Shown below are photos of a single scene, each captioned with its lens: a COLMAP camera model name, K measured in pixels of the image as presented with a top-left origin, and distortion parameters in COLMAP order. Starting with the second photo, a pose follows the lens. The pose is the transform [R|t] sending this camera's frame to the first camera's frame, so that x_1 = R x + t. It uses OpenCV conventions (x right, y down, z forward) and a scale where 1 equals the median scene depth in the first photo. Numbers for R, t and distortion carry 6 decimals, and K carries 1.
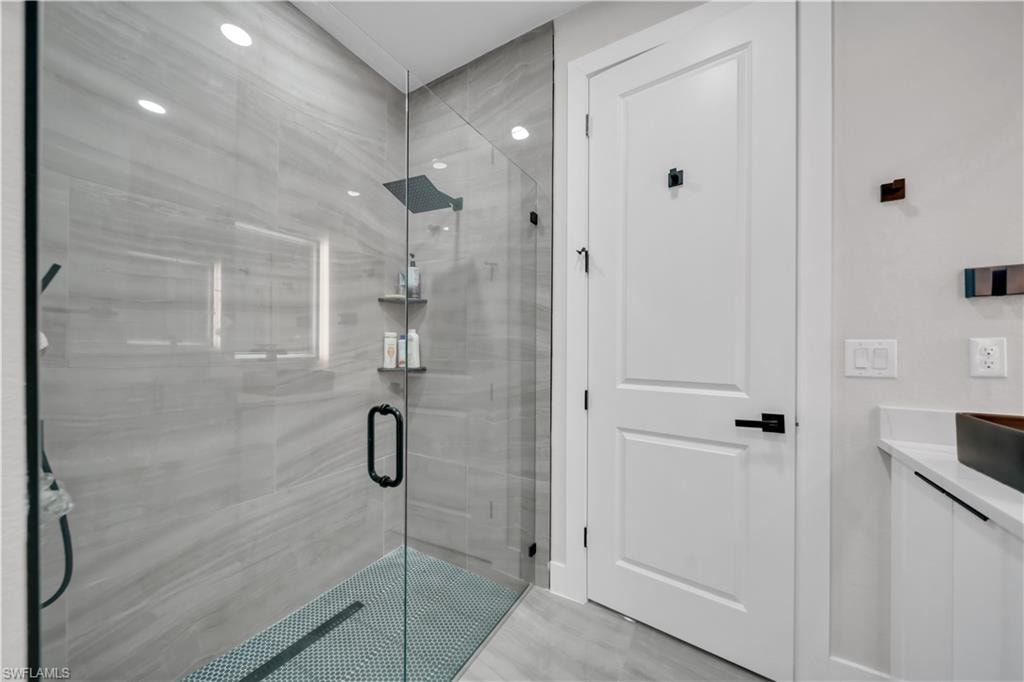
lens RADIAL K [[350.6, 0, 512.5], [0, 350.6, 342.0], [0, 0, 1]] dist [-0.003065, -0.000572]
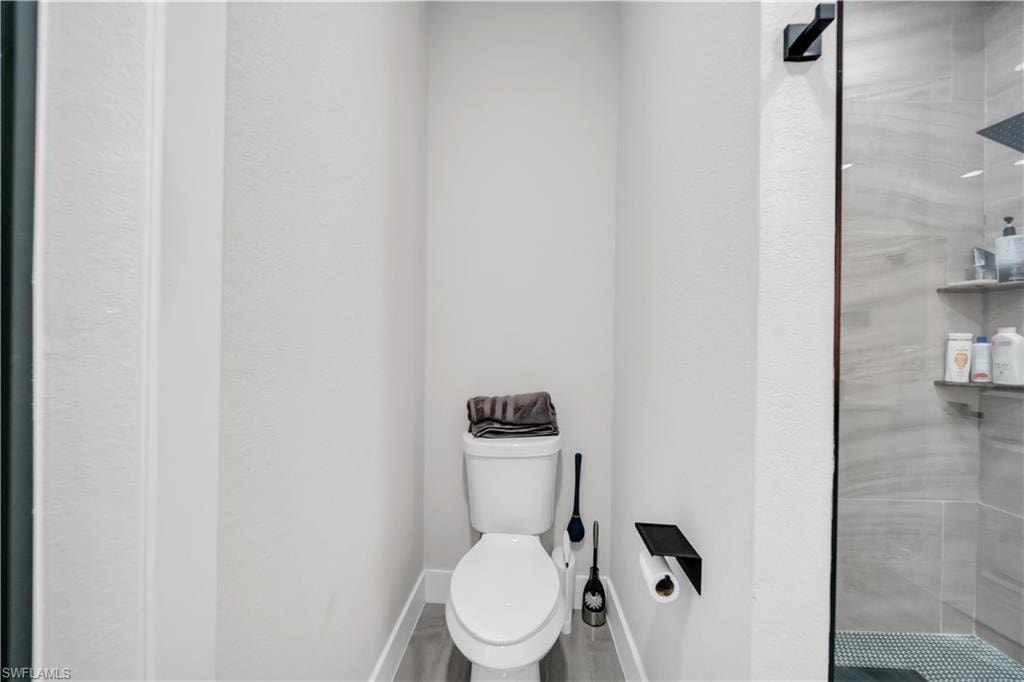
lens RADIAL K [[350.6, 0, 511.4], [0, 350.6, 343.9], [0, 0, 1]] dist [-0.003065, -0.000572]
pose [[0.485018, -0.003745, -0.874496, -0.167401], [-0.003263, 0.999976, -0.006092, 0.002214], [0.874498, 0.005808, 0.484995, -0.168889]]
